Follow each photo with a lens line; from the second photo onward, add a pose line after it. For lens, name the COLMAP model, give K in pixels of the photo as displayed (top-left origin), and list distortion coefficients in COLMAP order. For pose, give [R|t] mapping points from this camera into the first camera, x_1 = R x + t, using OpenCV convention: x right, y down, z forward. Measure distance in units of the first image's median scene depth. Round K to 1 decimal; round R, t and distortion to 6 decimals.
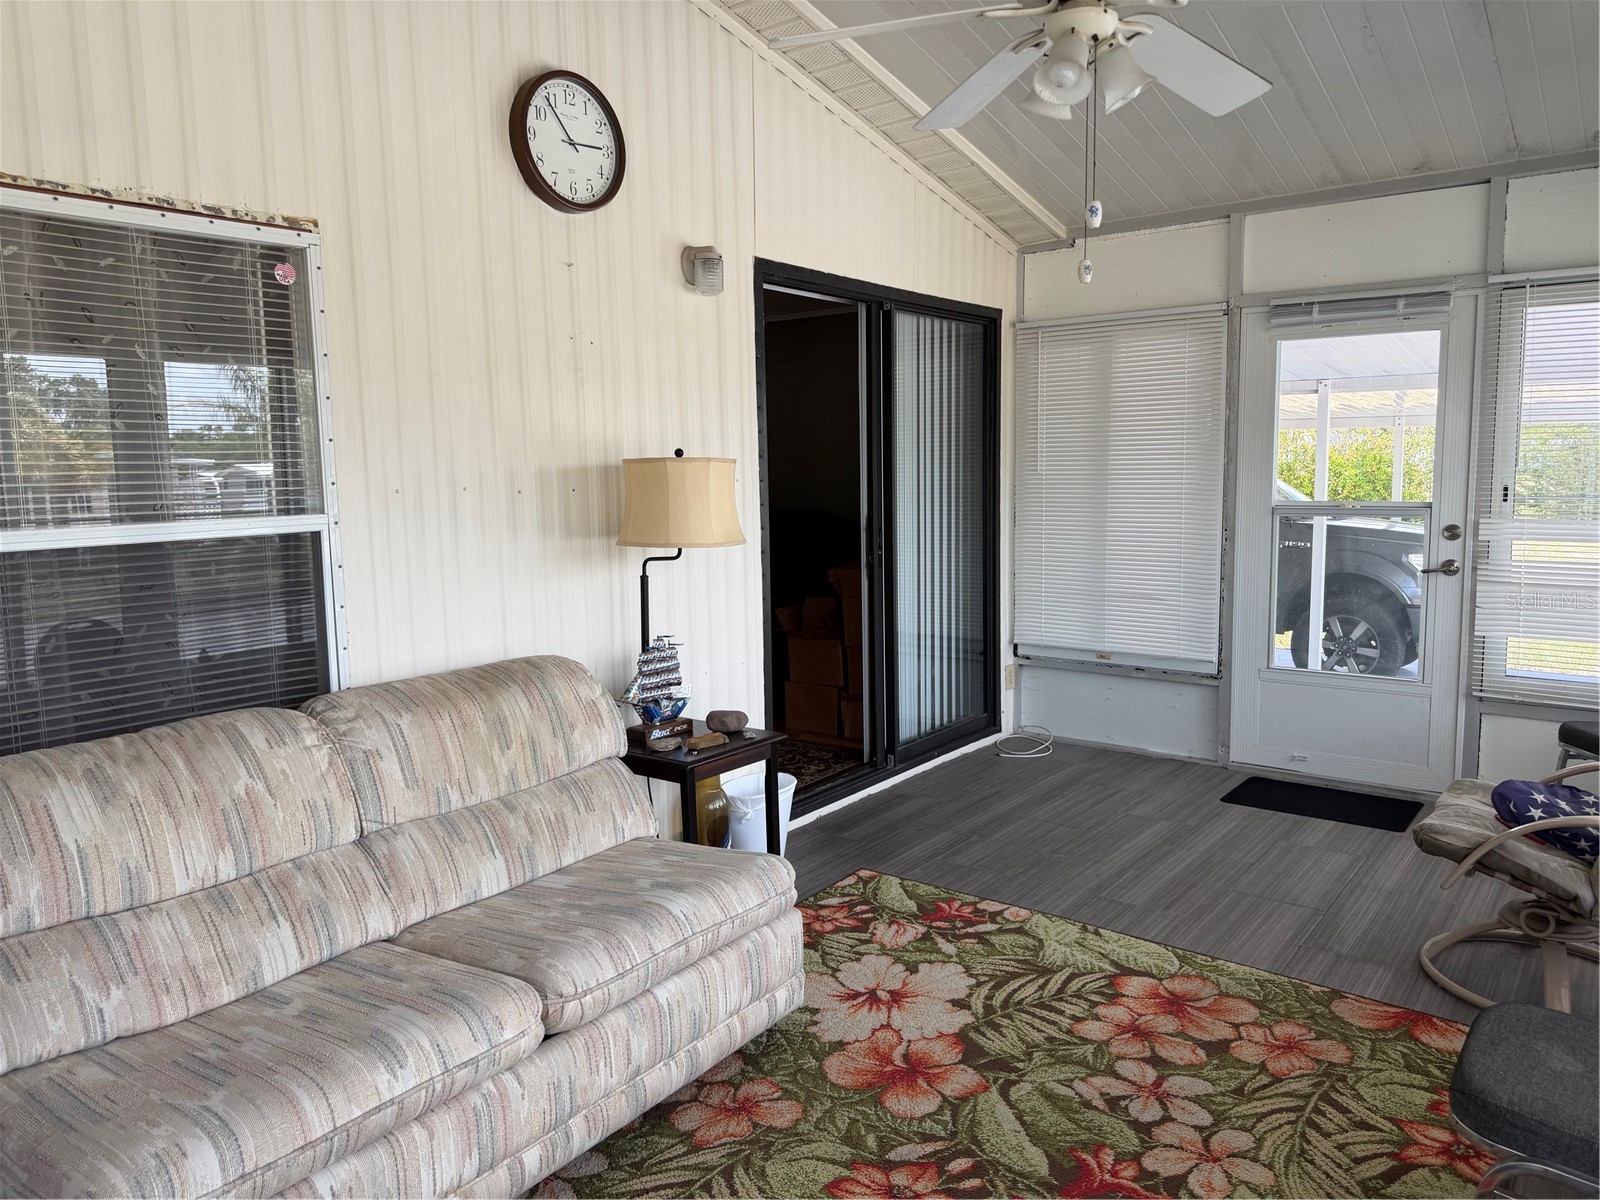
lens RADIAL K [[1130.2, 0, 807.7], [0, 1130.2, 590.3], [0, 0, 1]] dist [0.049527, -0.062053]
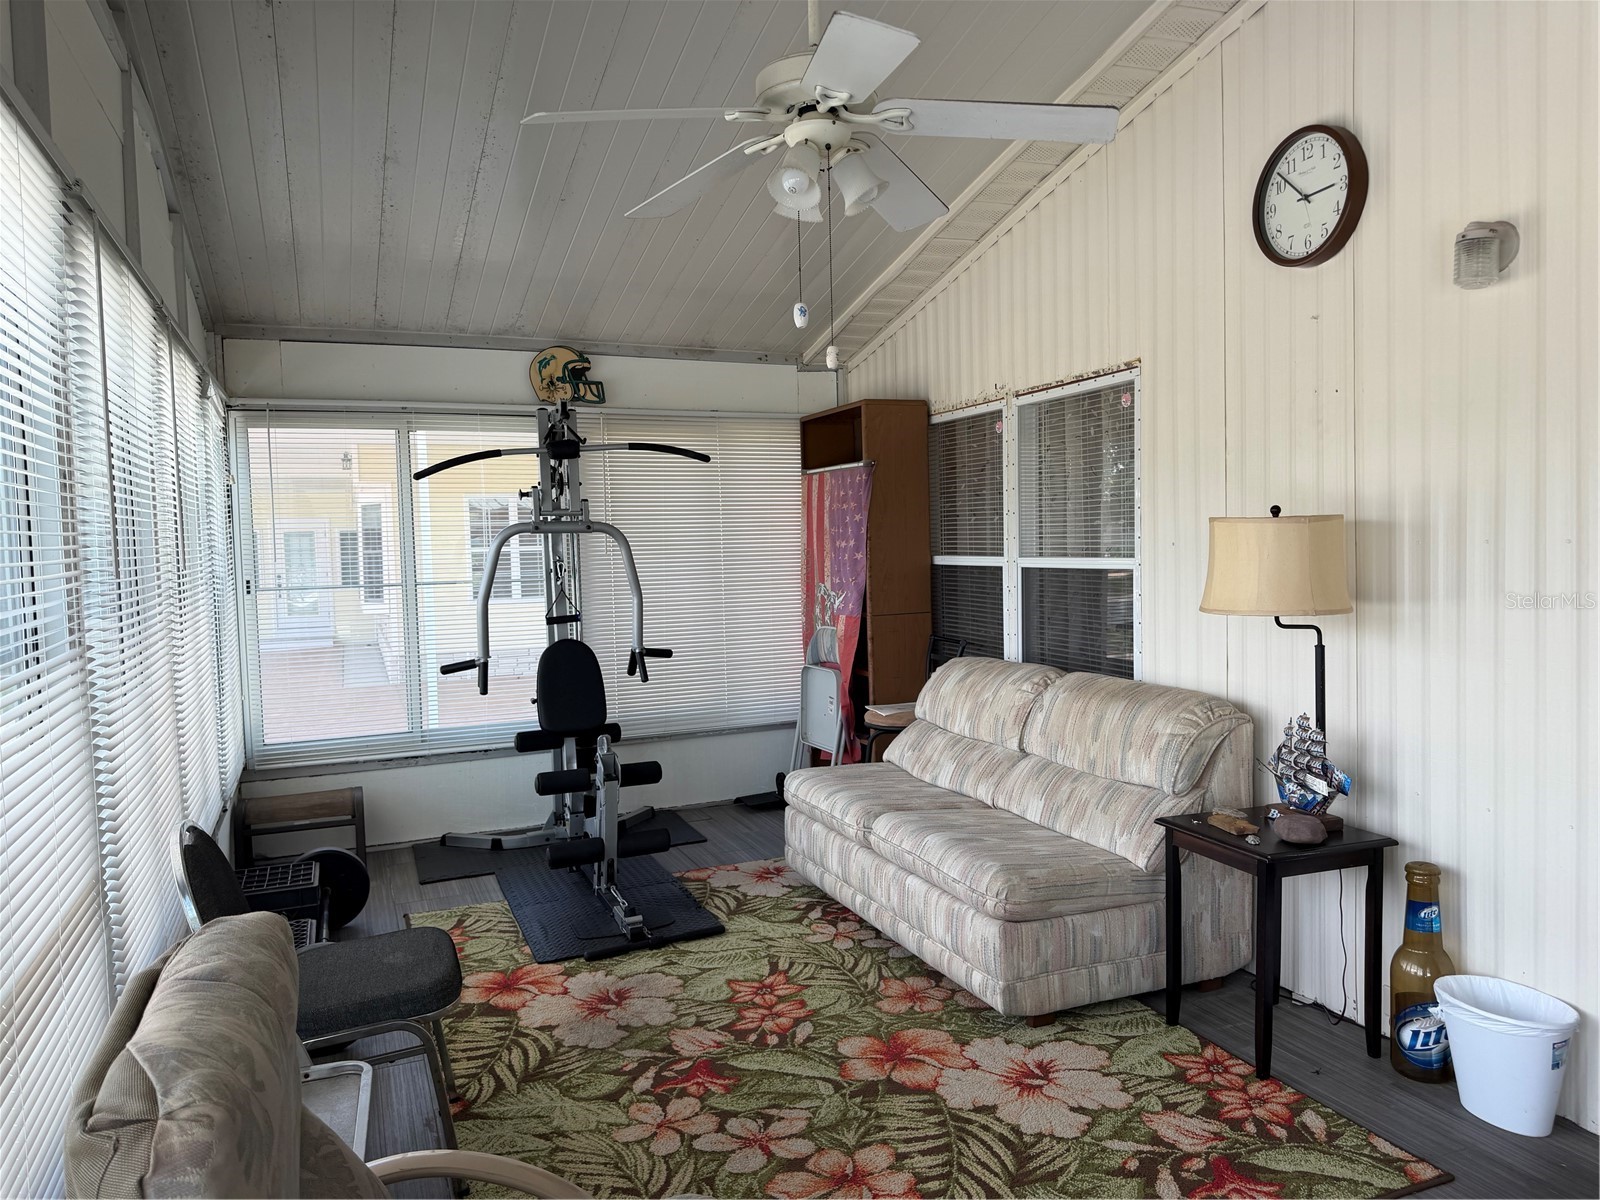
lens RADIAL K [[1130.2, 0, 812.4], [0, 1130.2, 602.1], [0, 0, 1]] dist [0.049527, -0.062053]
pose [[-0.504611, 0.074250, -0.860148, 1.076763], [-0.070536, 0.989419, 0.126790, -0.172184], [0.860460, 0.124651, -0.494035, 1.418133]]
